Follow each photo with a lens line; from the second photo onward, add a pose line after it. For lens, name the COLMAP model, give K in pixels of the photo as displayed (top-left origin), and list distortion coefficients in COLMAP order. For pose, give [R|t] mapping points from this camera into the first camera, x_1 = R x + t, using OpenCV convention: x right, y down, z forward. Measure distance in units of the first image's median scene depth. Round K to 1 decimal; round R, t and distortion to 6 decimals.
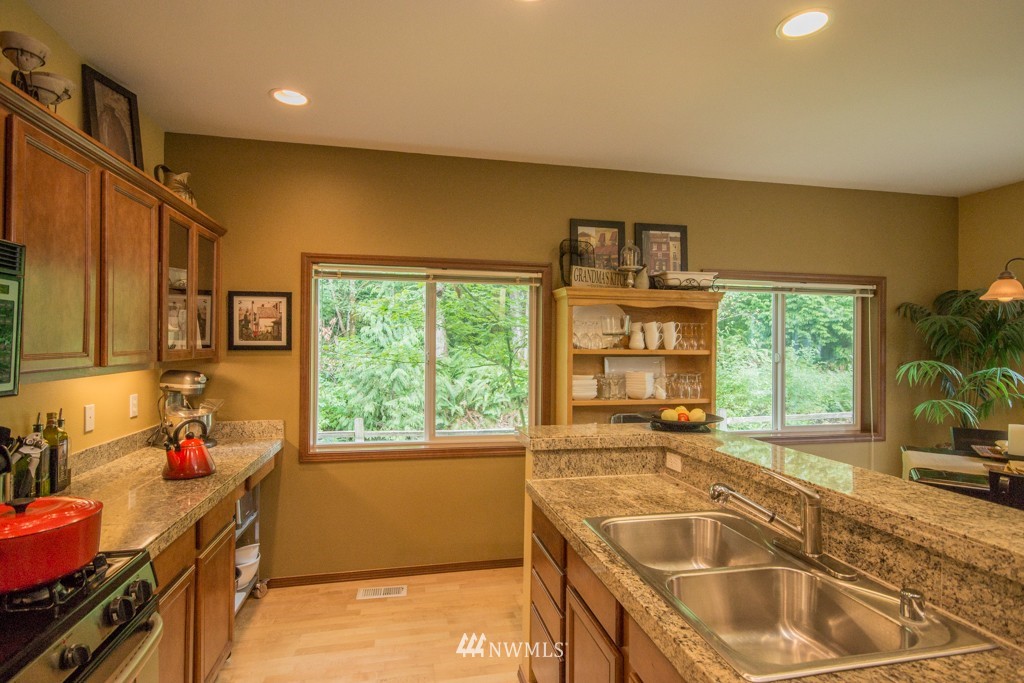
lens RADIAL K [[525.2, 0, 511.0], [0, 525.2, 339.2], [0, 0, 1]] dist [0.040389, -0.006806]
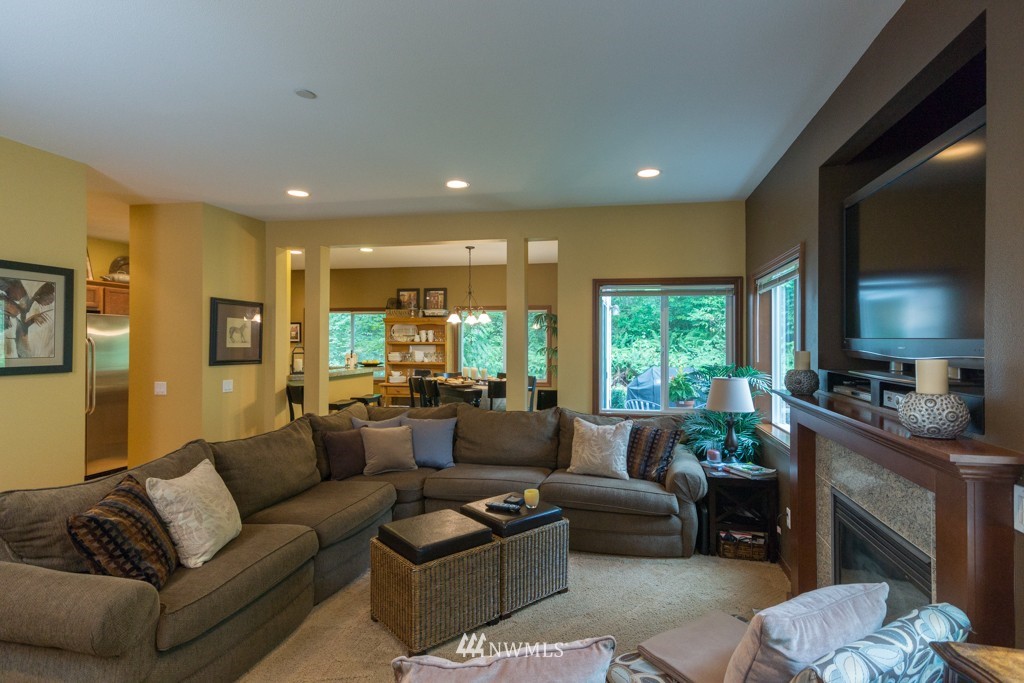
lens RADIAL K [[525.2, 0, 521.6], [0, 525.2, 335.0], [0, 0, 1]] dist [0.040389, -0.006806]
pose [[0.910567, -0.009445, -0.413254, 1.700479], [0.008376, 0.999955, -0.004397, 0.002694], [0.413277, 0.000542, 0.910605, -1.025397]]
